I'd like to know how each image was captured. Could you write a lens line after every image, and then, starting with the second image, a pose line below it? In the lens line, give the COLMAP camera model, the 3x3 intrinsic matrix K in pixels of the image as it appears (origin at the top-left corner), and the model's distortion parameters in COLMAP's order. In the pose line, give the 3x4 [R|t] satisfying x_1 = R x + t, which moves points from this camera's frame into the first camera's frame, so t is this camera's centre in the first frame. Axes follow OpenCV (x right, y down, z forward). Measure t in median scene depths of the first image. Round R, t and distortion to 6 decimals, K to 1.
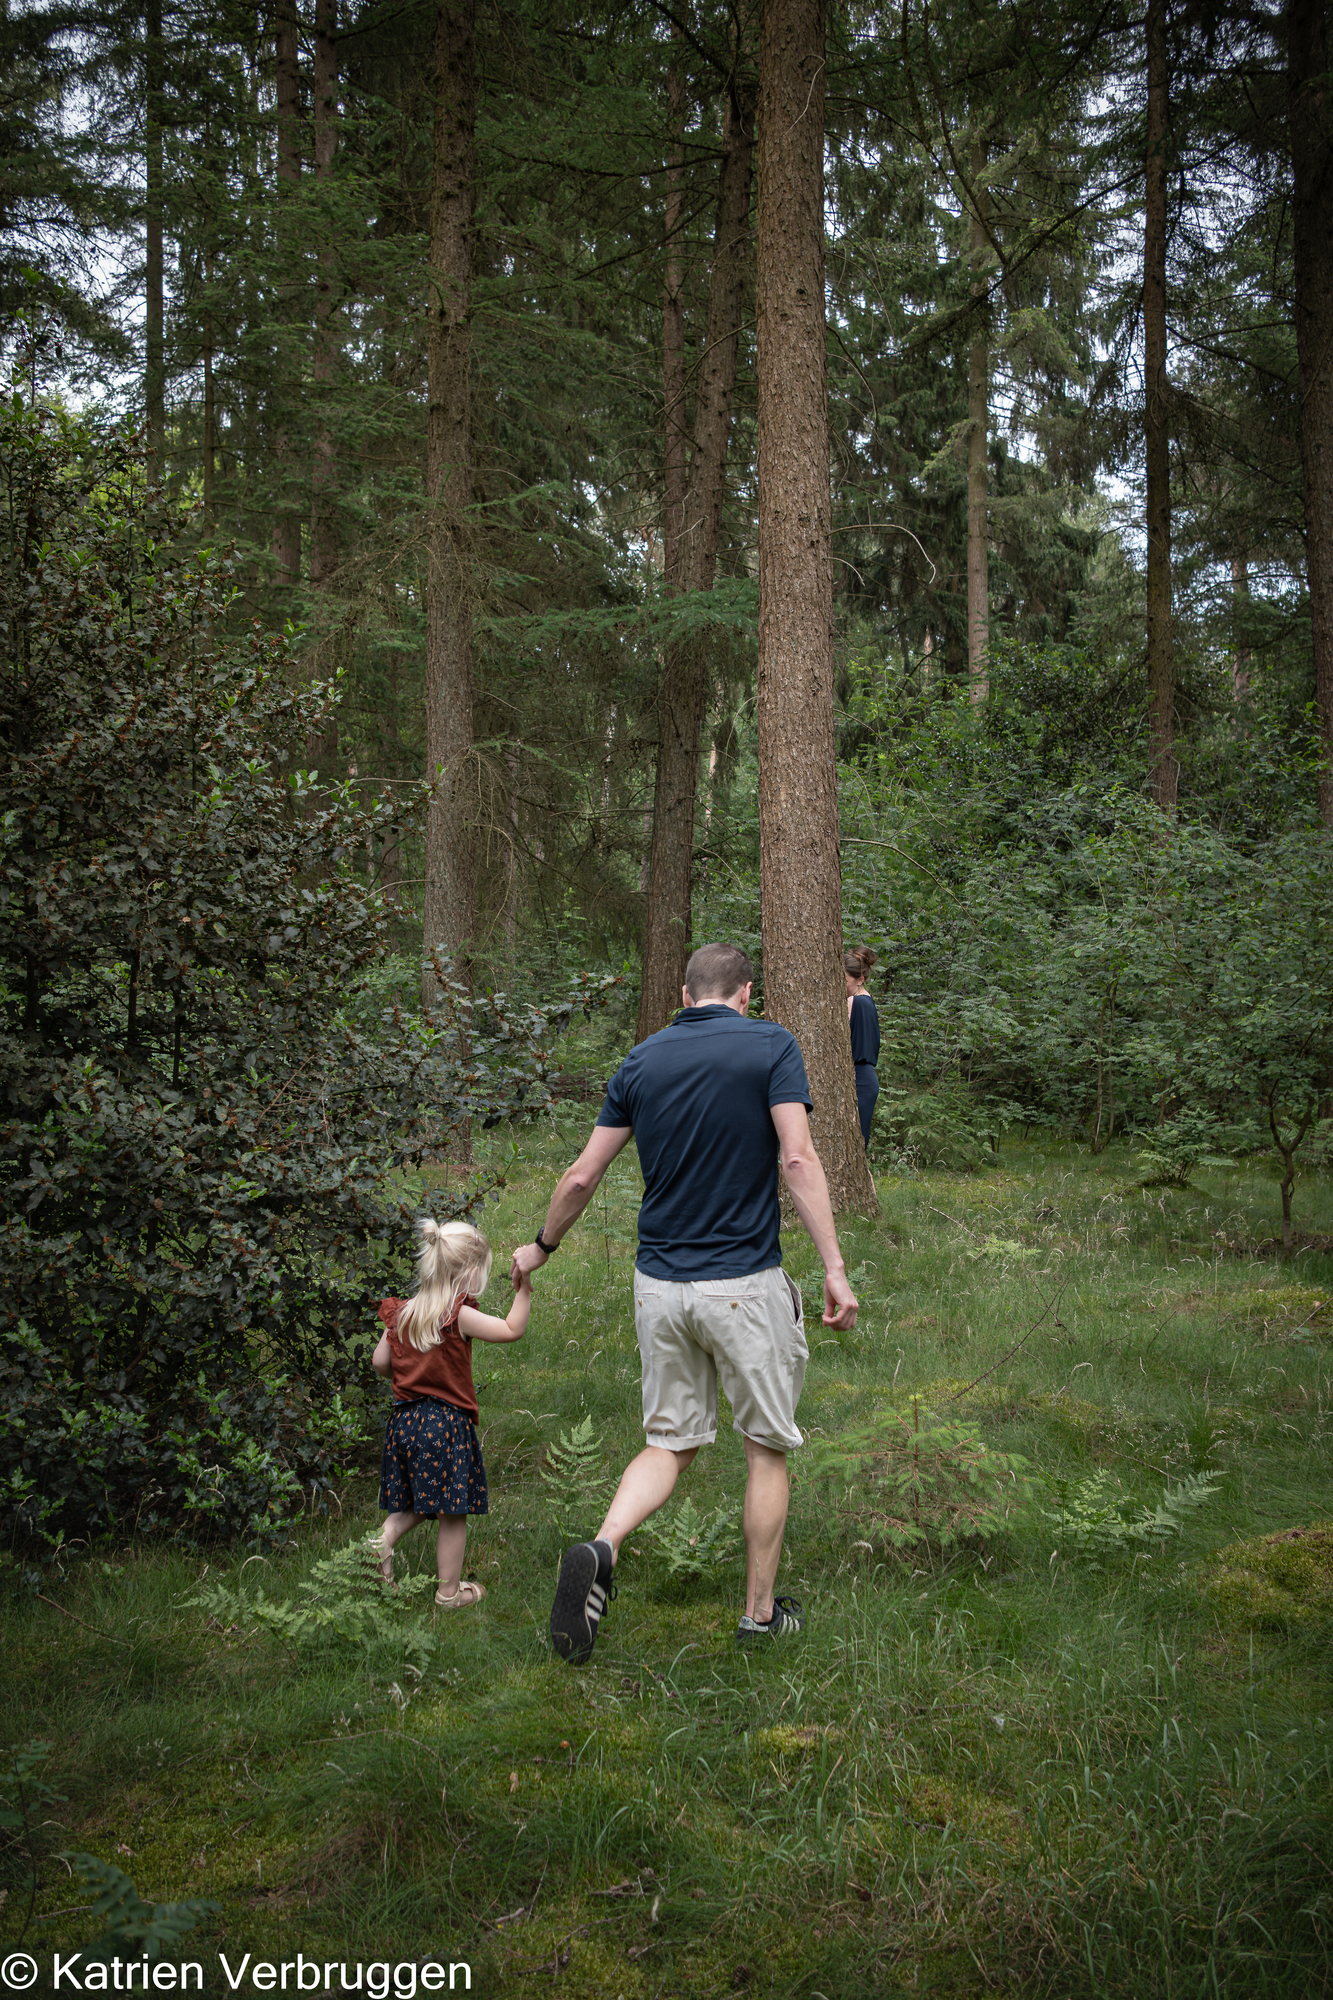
lens RADIAL K [[2209.8, 0, 669.1], [0, 2209.8, 995.0], [0, 0, 1]] dist [-0.020282, 0.000000]
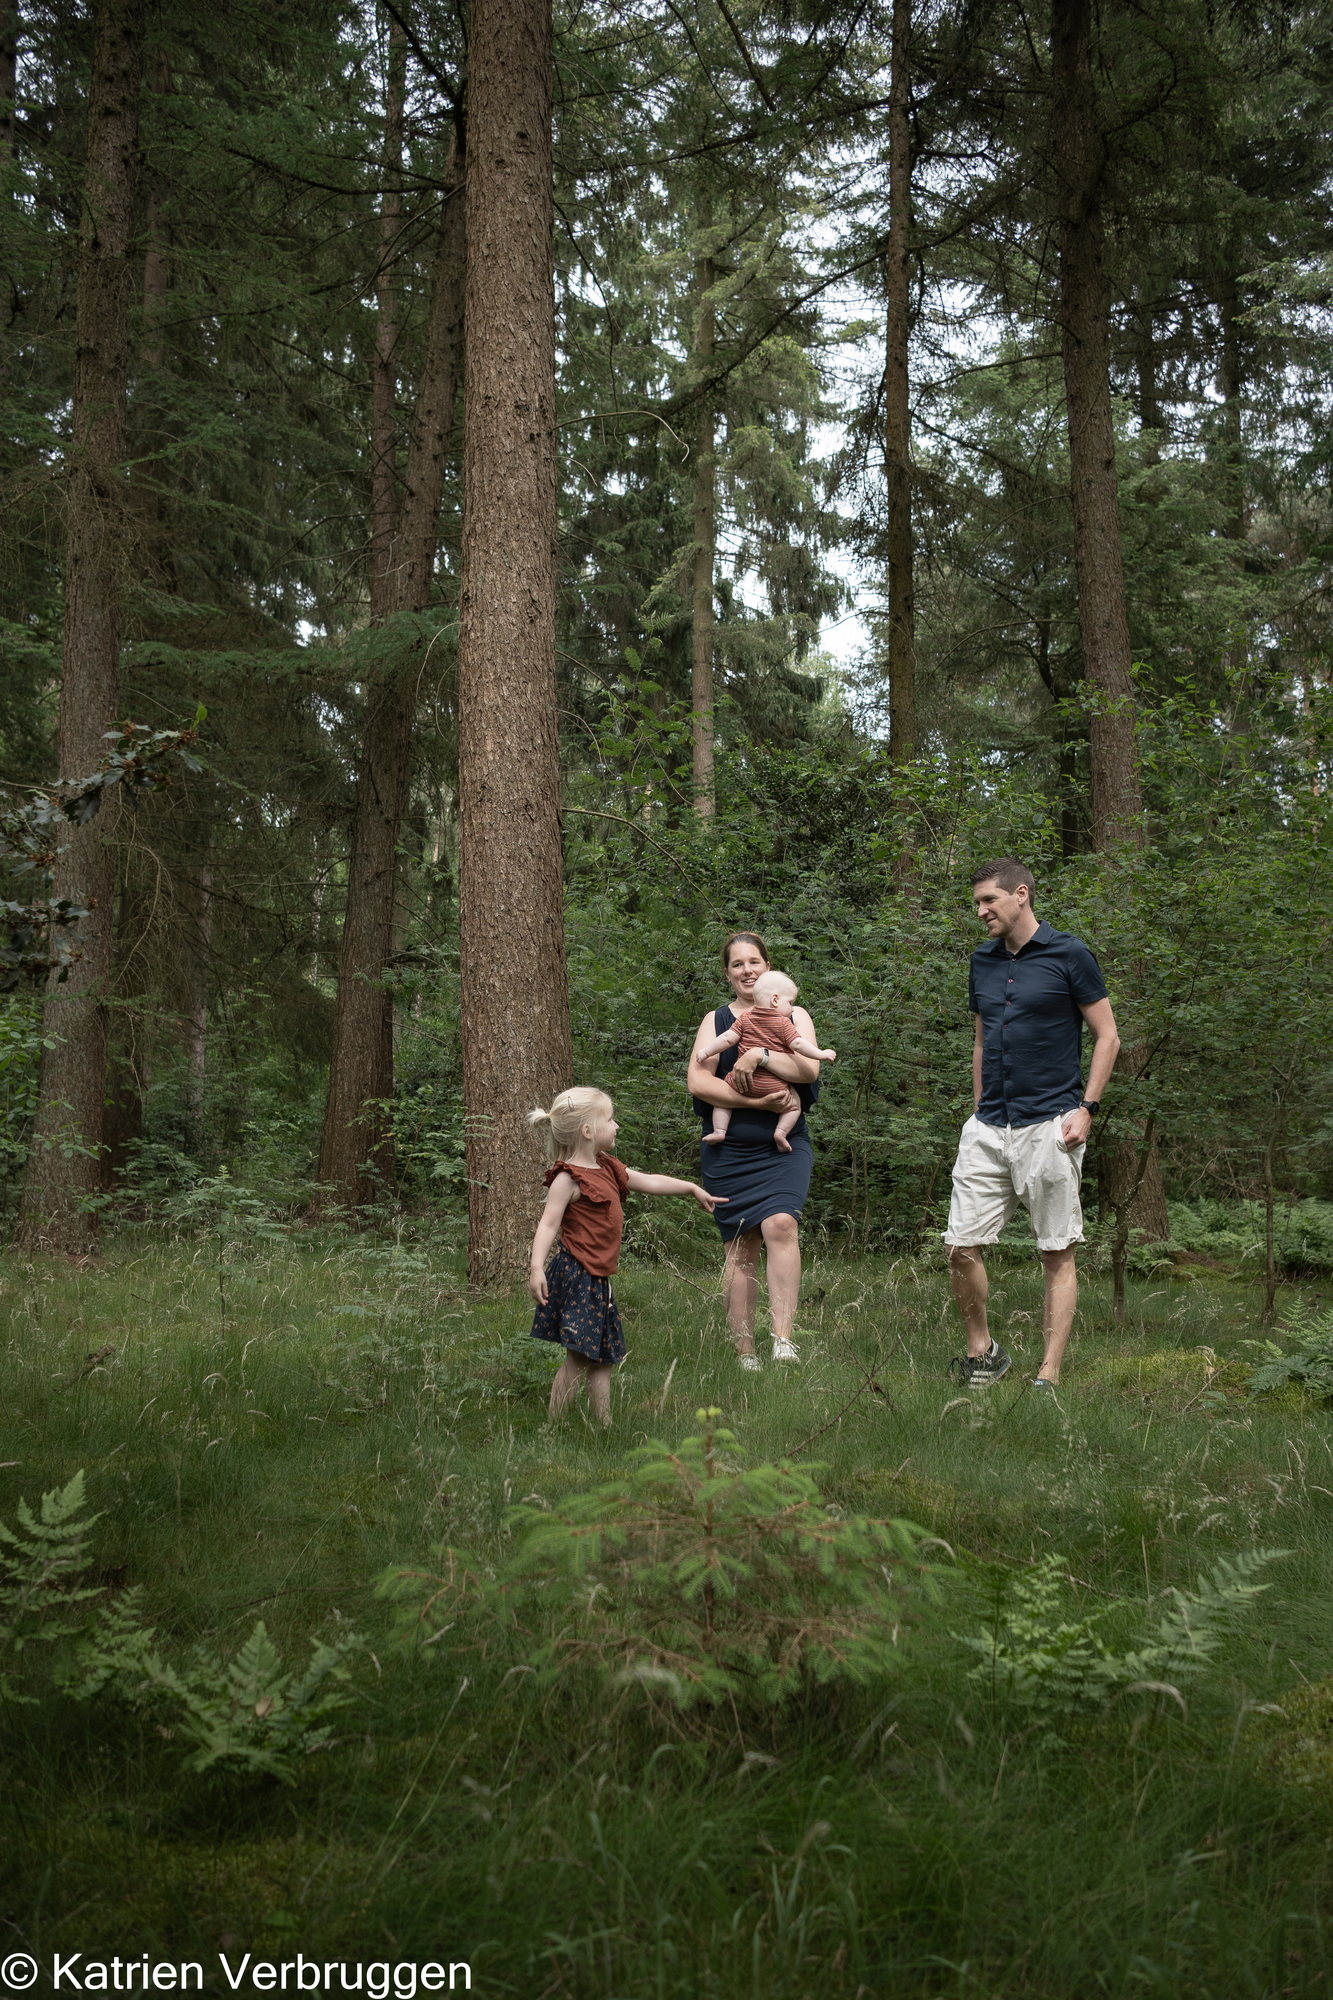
lens RADIAL K [[2209.8, 0, 667.2], [0, 2209.8, 1007.3], [0, 0, 1]] dist [-0.020282, 0.000000]
pose [[0.991827, 0.017063, 0.126445, 0.016264], [-0.007528, 0.997117, -0.075506, 0.058156], [-0.127369, 0.073937, 0.989096, 0.222687]]
